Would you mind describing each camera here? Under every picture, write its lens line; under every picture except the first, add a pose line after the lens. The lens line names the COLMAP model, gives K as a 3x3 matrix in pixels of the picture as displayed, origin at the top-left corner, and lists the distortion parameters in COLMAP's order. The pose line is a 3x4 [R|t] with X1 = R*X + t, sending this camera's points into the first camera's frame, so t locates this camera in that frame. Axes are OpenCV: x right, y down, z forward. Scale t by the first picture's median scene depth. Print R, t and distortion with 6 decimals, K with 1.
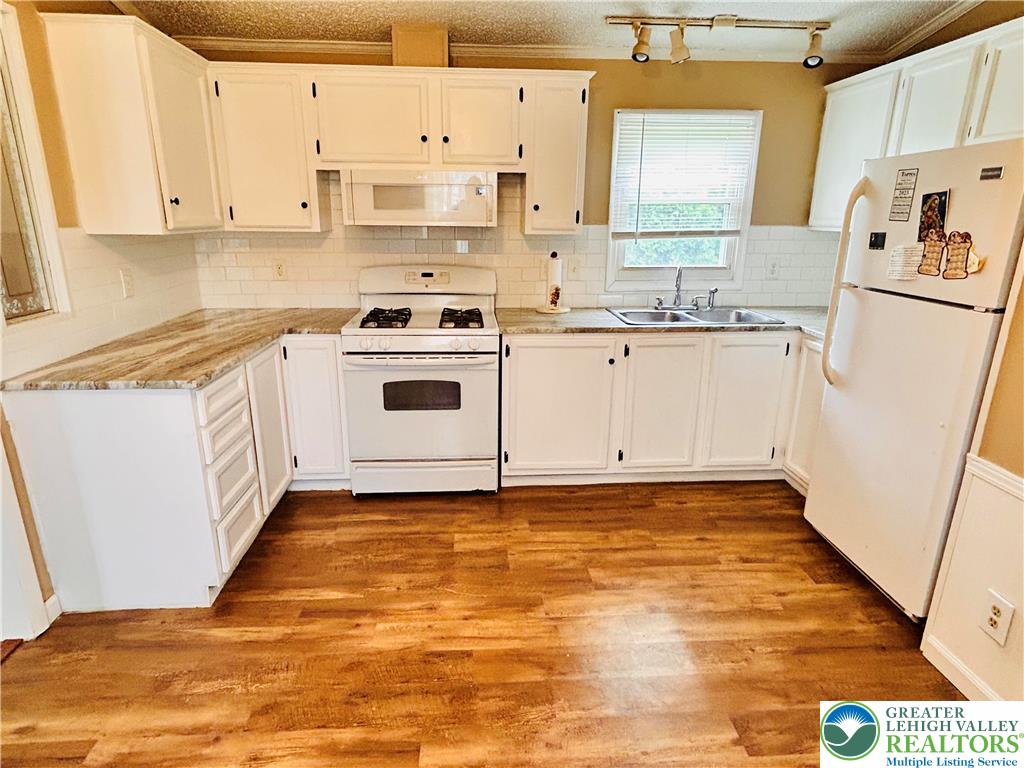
lens RADIAL K [[583.3, 0, 508.5], [0, 583.3, 387.3], [0, 0, 1]] dist [-0.005458, 0.003004]
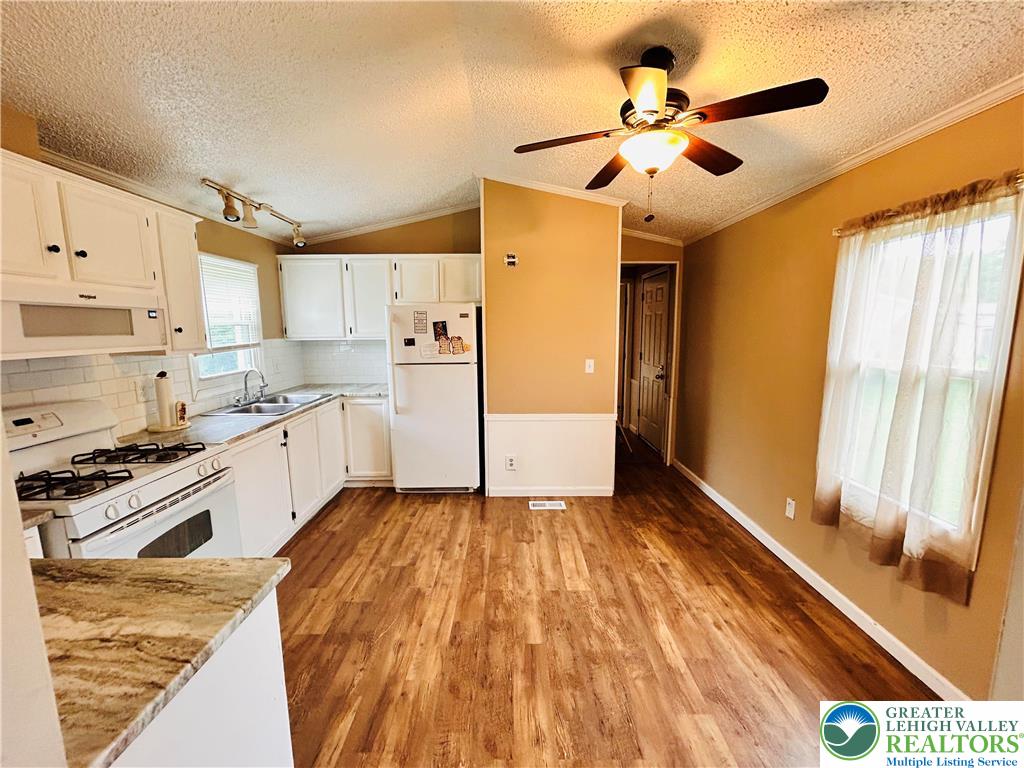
lens RADIAL K [[410.1, 0, 506.5], [0, 410.1, 385.5], [0, 0, 1]] dist [-0.000827, 0.001206]
pose [[0.071635, -0.149850, 0.986110, -0.867250], [0.294741, 0.947680, 0.122599, -0.176762], [-0.952888, 0.281865, 0.112054, 0.520519]]
